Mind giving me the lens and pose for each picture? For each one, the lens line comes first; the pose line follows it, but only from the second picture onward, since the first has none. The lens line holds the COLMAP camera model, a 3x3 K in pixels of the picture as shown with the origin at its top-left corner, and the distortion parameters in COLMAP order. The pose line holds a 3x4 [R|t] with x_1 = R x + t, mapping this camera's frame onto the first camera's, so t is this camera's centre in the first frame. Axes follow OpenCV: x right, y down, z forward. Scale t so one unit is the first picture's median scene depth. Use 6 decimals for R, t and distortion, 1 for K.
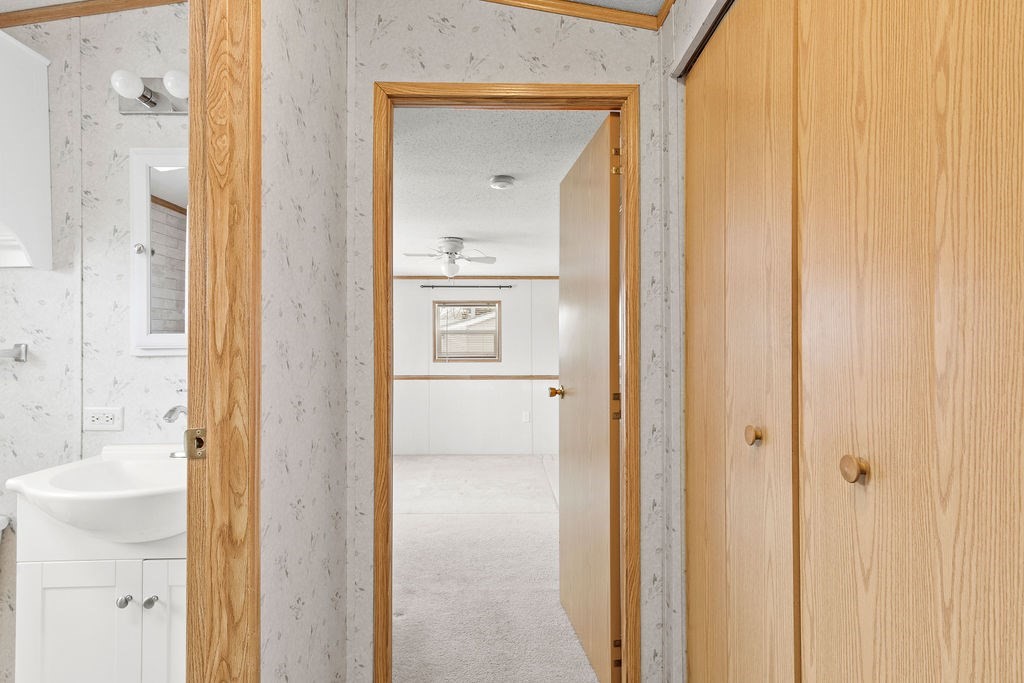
lens RADIAL K [[533.5, 0, 520.1], [0, 533.5, 345.4], [0, 0, 1]] dist [0.015105, -0.000506]
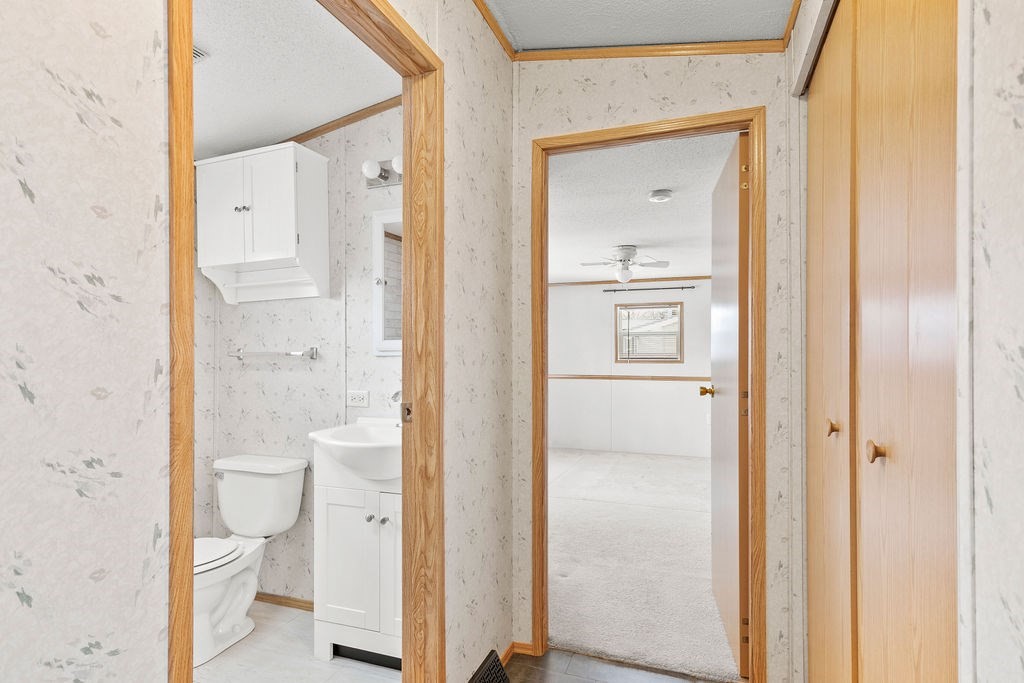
lens RADIAL K [[533.5, 0, 516.1], [0, 533.5, 345.5], [0, 0, 1]] dist [0.015105, -0.000506]
pose [[0.932344, -0.003932, -0.361551, 0.151263], [0.003146, 0.999991, -0.002761, -0.002674], [0.361559, 0.001437, 0.932348, -0.196391]]
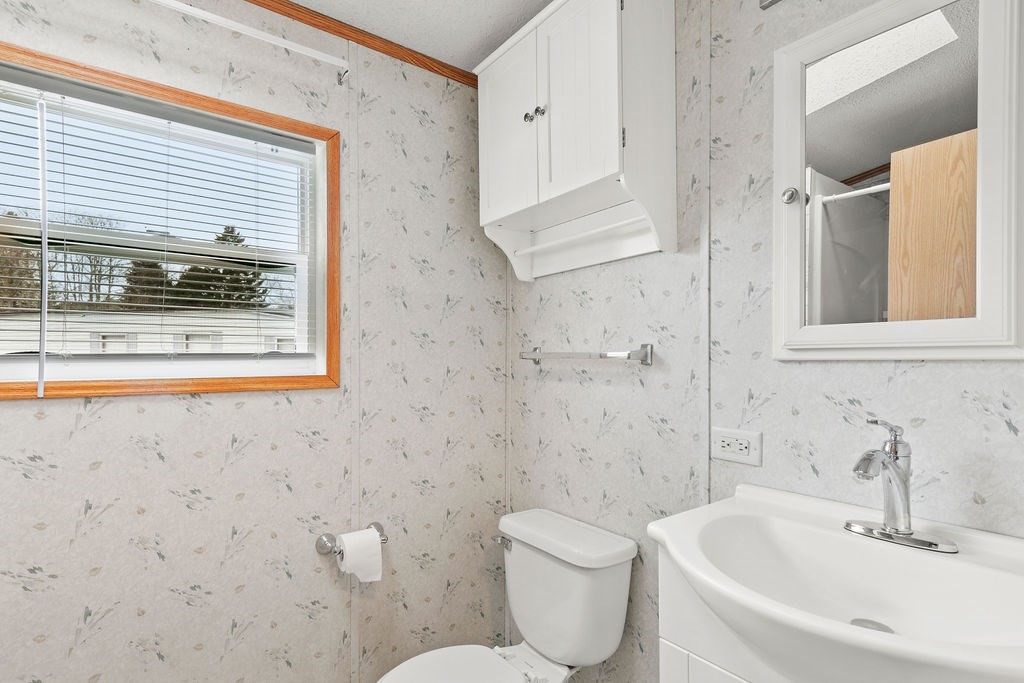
lens RADIAL K [[533.5, 0, 521.5], [0, 533.5, 364.1], [0, 0, 1]] dist [0.015105, -0.000506]
pose [[0.608600, 0.017340, -0.793288, -0.375425], [0.005658, 0.999641, 0.026191, 0.005359], [0.793457, -0.020428, 0.608283, 0.329800]]
